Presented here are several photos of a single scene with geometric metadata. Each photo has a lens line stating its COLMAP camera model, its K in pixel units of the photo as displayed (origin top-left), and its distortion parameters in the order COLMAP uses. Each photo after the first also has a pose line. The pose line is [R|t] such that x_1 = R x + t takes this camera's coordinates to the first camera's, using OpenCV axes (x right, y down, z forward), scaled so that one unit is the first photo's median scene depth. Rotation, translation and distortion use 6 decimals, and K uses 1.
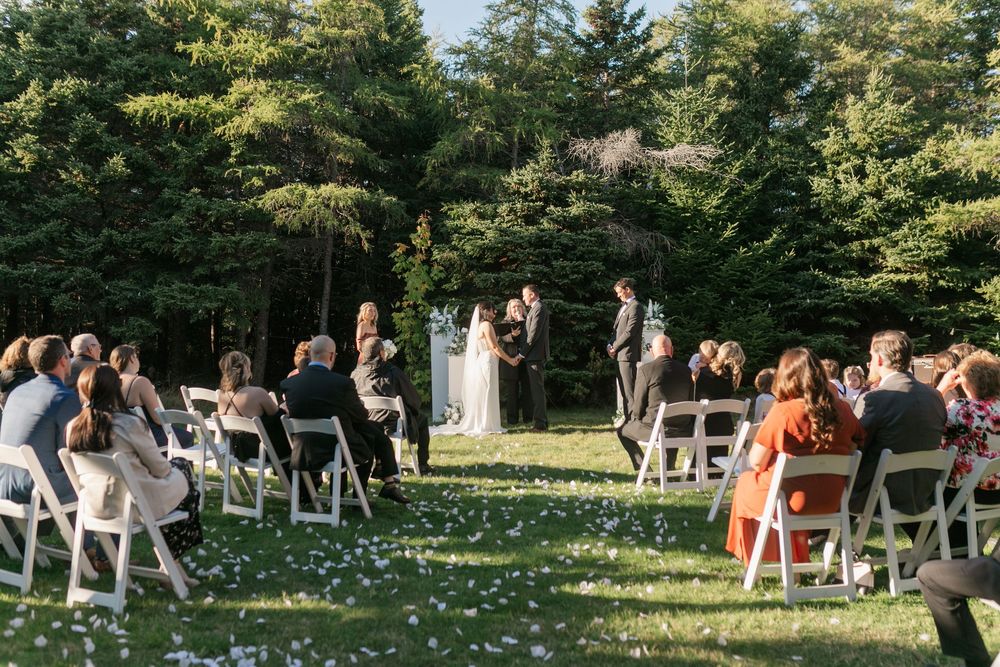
lens RADIAL K [[892.4, 0, 500.0], [0, 892.4, 333.5], [0, 0, 1]] dist [-0.007305, 0.004711]
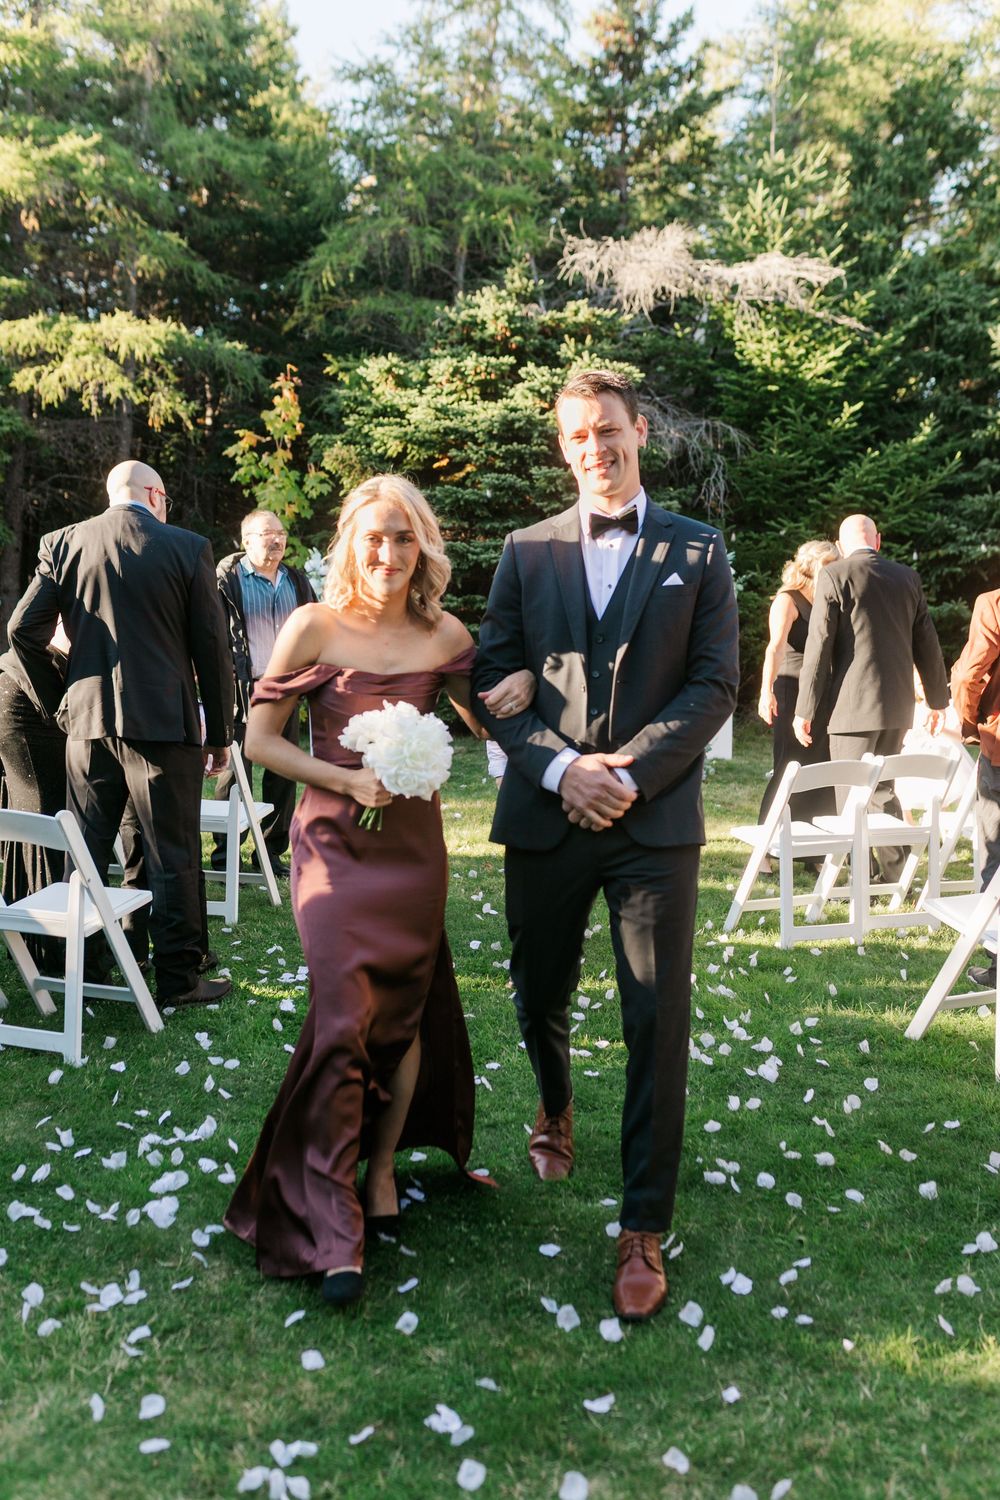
lens RADIAL K [[1338.5, 0, 500.0], [0, 1338.5, 750.0], [0, 0, 1]] dist [-0.007305, 0.004711]
pose [[0.998188, 0.006209, 0.059857, -0.007666], [-0.013284, 0.992862, 0.118525, -0.005800], [-0.058694, -0.119105, 0.991145, 0.156363]]
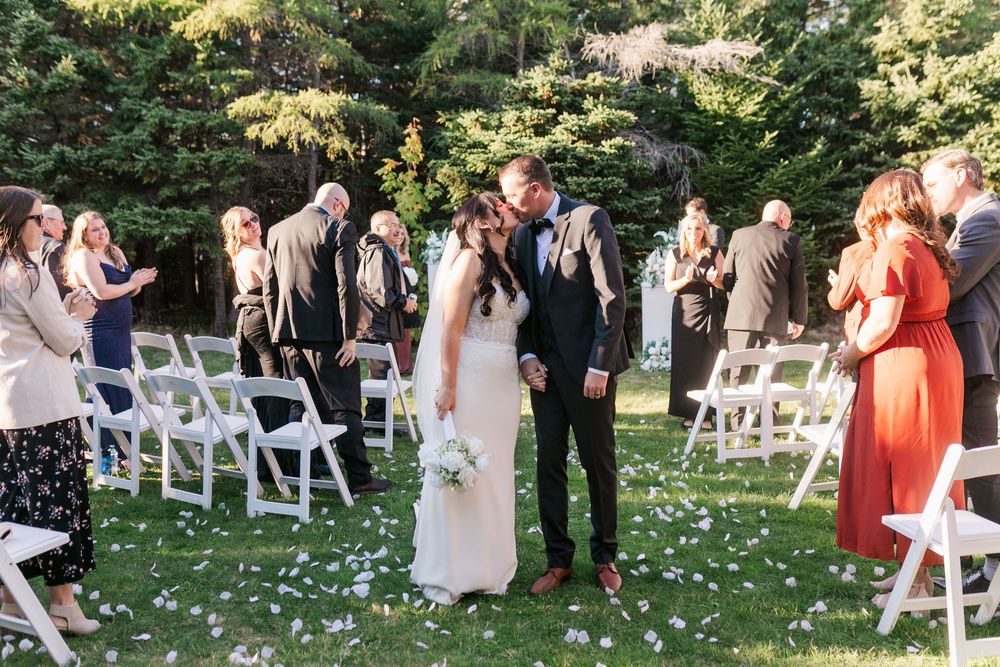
lens RADIAL K [[892.4, 0, 500.0], [0, 892.4, 333.5], [0, 0, 1]] dist [-0.007305, 0.004711]
pose [[0.999975, -0.006922, 0.001115, -0.007662], [0.006804, 0.996456, 0.083846, -0.002535], [-0.001691, -0.083836, 0.996478, 0.110249]]
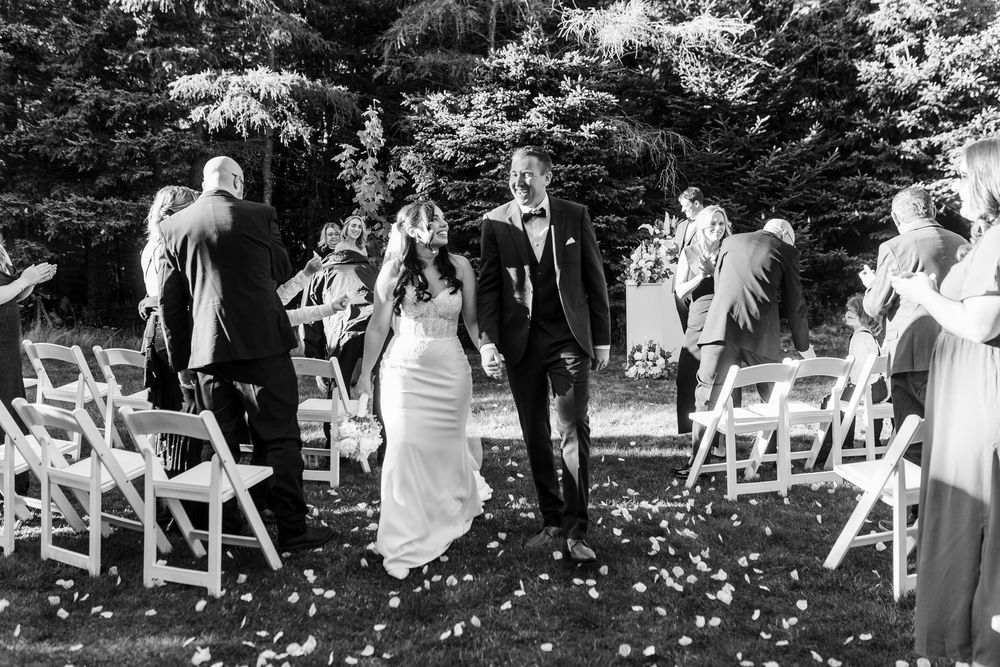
lens RADIAL K [[892.4, 0, 500.0], [0, 892.4, 333.5], [0, 0, 1]] dist [-0.007305, 0.004711]
pose [[0.999462, -0.010908, 0.030925, -0.004876], [0.008042, 0.995789, 0.091319, -0.003899], [-0.031791, -0.091021, 0.995341, 0.180159]]
